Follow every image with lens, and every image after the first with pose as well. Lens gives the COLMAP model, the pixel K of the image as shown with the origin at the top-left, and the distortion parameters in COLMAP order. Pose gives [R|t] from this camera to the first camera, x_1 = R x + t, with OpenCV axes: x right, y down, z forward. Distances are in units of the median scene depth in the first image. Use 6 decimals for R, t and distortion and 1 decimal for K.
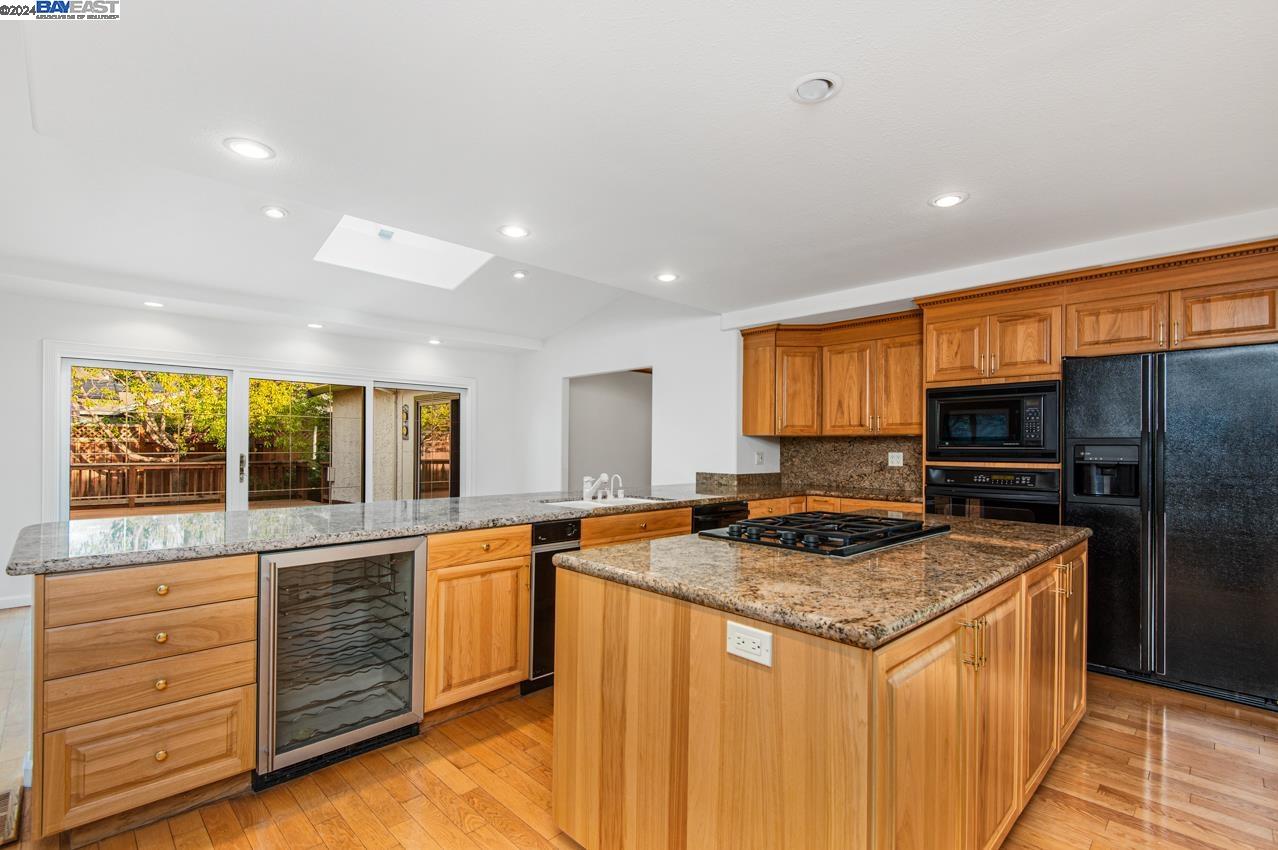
lens RADIAL K [[584.1, 0, 641.9], [0, 584.1, 439.5], [0, 0, 1]] dist [0.032032, -0.014396]
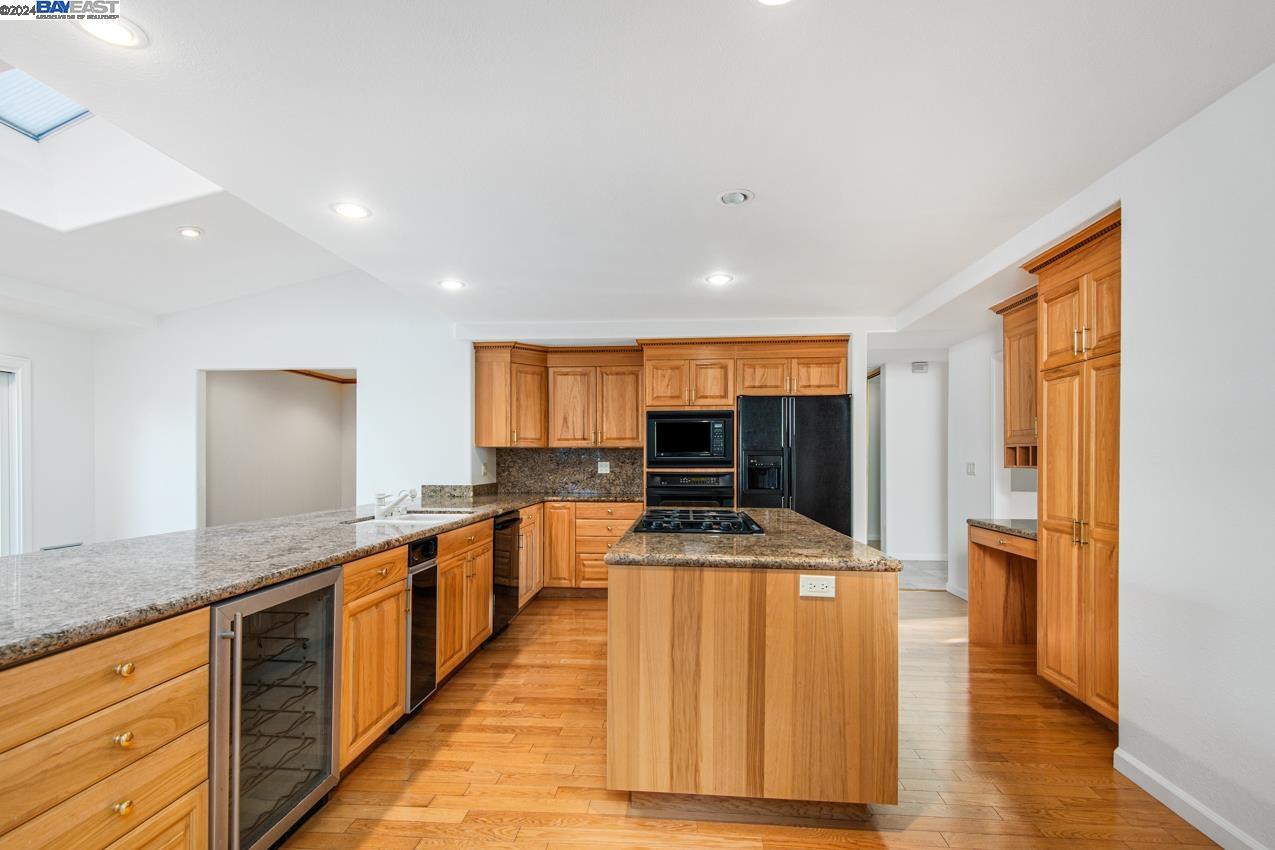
lens RADIAL K [[598.7, 0, 637.1], [0, 598.7, 453.8], [0, 0, 1]] dist [0.035049, -0.021454]
pose [[0.760391, -0.002241, 0.649462, -0.409497], [-0.002347, 0.999978, 0.006199, -0.002975], [-0.649462, -0.006238, 0.760369, 0.037972]]
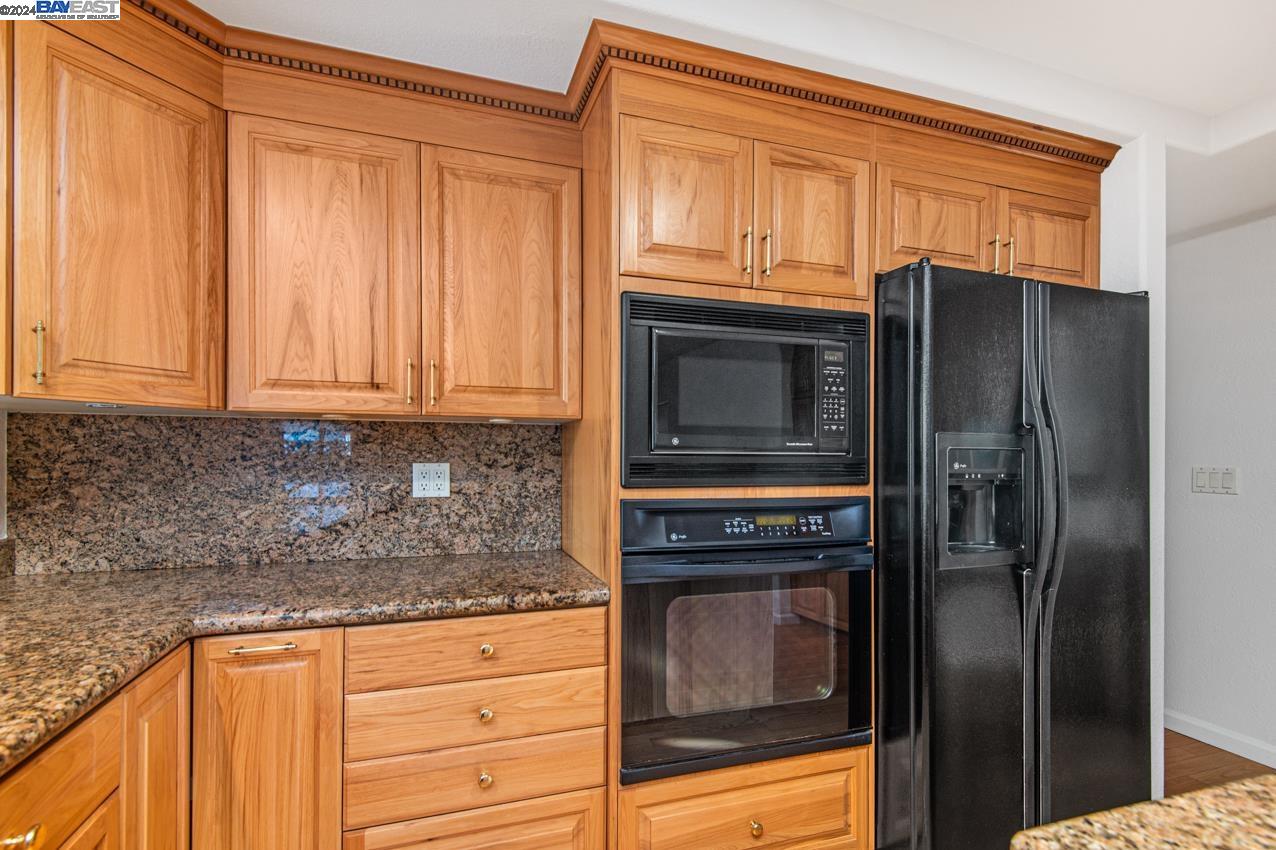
lens RADIAL K [[599.2, 0, 637.6], [0, 599.2, 453.9], [0, 0, 1]] dist [0.035049, -0.021454]
pose [[0.451954, -0.003827, 0.892033, 0.170932], [-0.014825, 0.999820, 0.011801, 0.011430], [-0.891918, -0.018558, 0.451816, 0.912959]]
